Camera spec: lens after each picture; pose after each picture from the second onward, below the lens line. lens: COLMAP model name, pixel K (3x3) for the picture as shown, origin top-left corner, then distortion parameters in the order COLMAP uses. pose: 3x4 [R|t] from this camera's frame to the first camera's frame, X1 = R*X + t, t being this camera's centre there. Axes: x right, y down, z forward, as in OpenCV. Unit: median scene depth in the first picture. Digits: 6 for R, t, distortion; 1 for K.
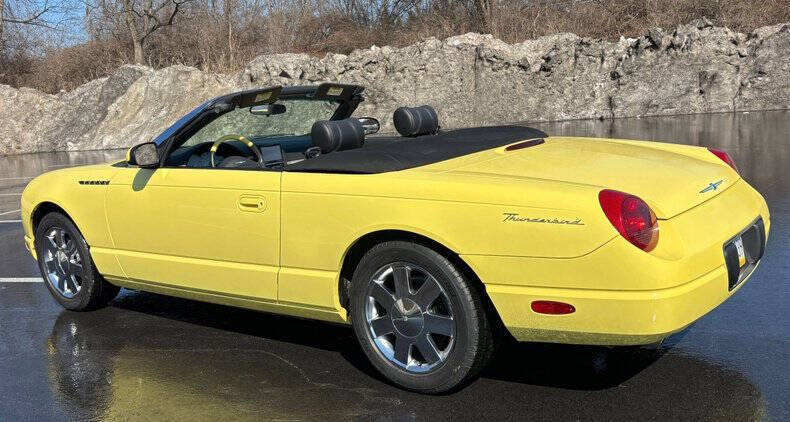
lens RADIAL K [[742.8, 0, 385.8], [0, 742.8, 224.3], [0, 0, 1]] dist [0.110686, -0.228688]
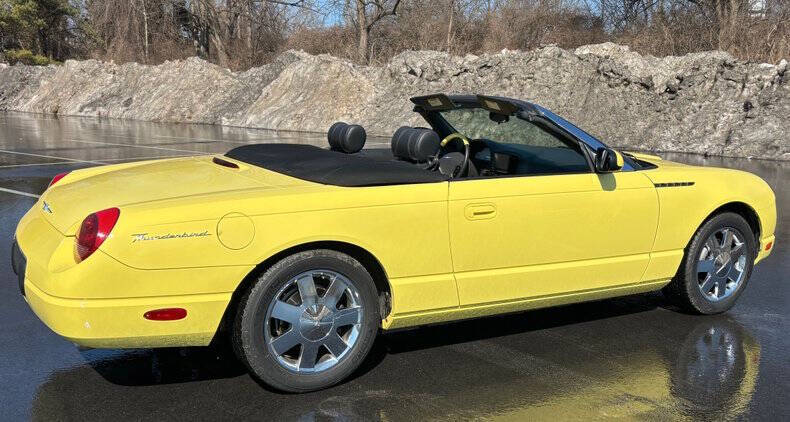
lens RADIAL K [[760.0, 0, 395.8], [0, 760.0, 247.0], [0, 0, 1]] dist [0.078670, -0.124920]
pose [[0.923344, 0.166161, -0.346160, 0.257081], [-0.155381, 0.986098, 0.058879, -0.031617], [0.351131, -0.000579, 0.936326, 0.056385]]
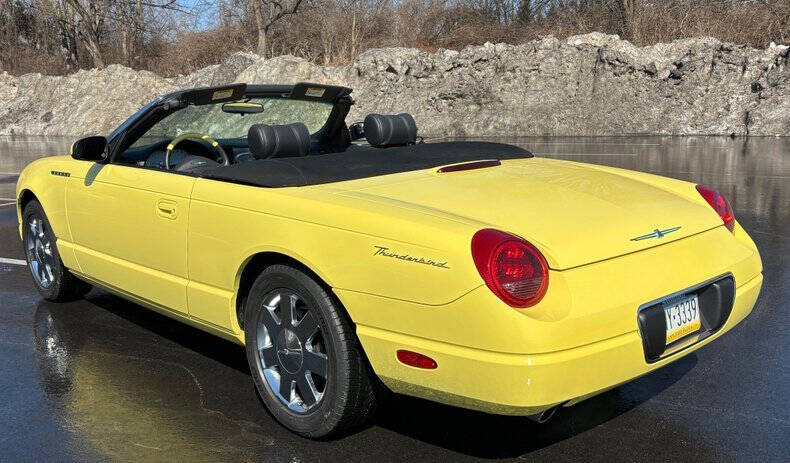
lens RADIAL K [[773.6, 0, 376.3], [0, 773.6, 253.5], [0, 0, 1]] dist [0.042645, -0.021360]
pose [[0.981245, 0.087397, -0.171813, 0.041045], [-0.081461, 0.995820, 0.041318, -0.005654], [0.174706, -0.026547, 0.984263, 0.014814]]
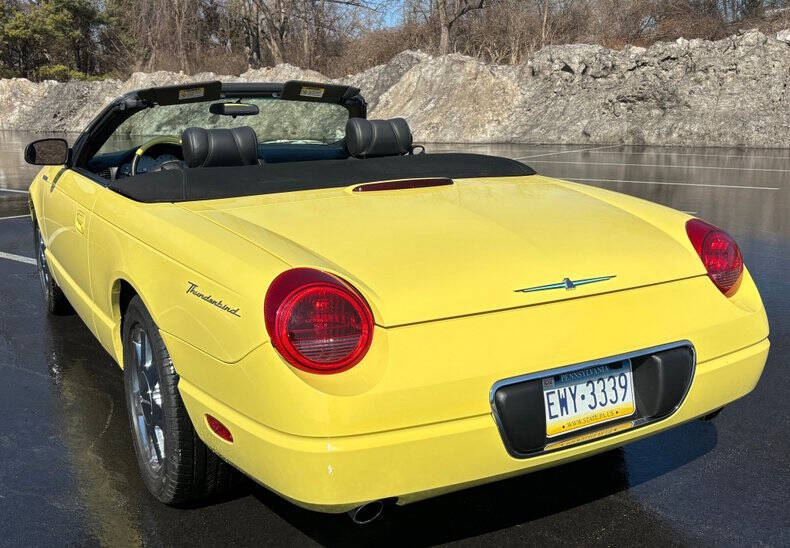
lens RADIAL K [[831.1, 0, 409.6], [0, 831.1, 275.3], [0, 0, 1]] dist [0.078302, -0.172149]
pose [[0.923132, 0.137731, -0.358968, 0.081839], [-0.120610, 0.990244, 0.069780, -0.013082], [0.365076, -0.021121, 0.930738, 0.045236]]
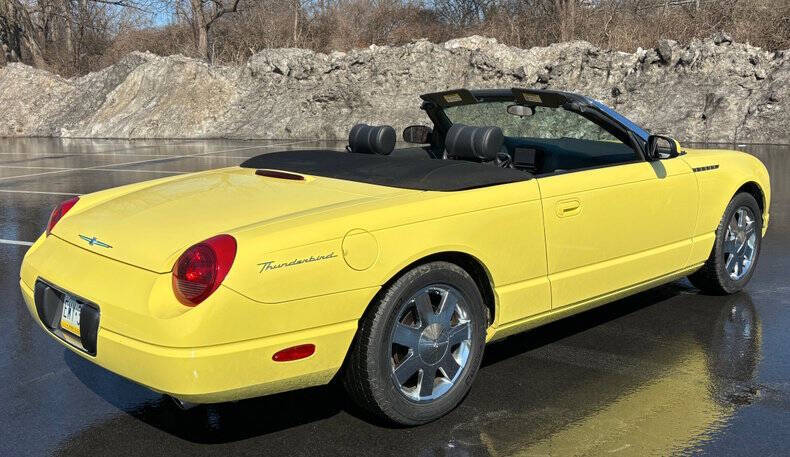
lens RADIAL K [[784.0, 0, 409.5], [0, 784.0, 218.7], [0, 0, 1]] dist [0.147401, -0.371468]
pose [[0.986631, 0.078753, -0.142676, 0.204444], [-0.080270, 0.996761, -0.004900, -0.026526], [0.141828, 0.016287, 0.989757, 0.051443]]
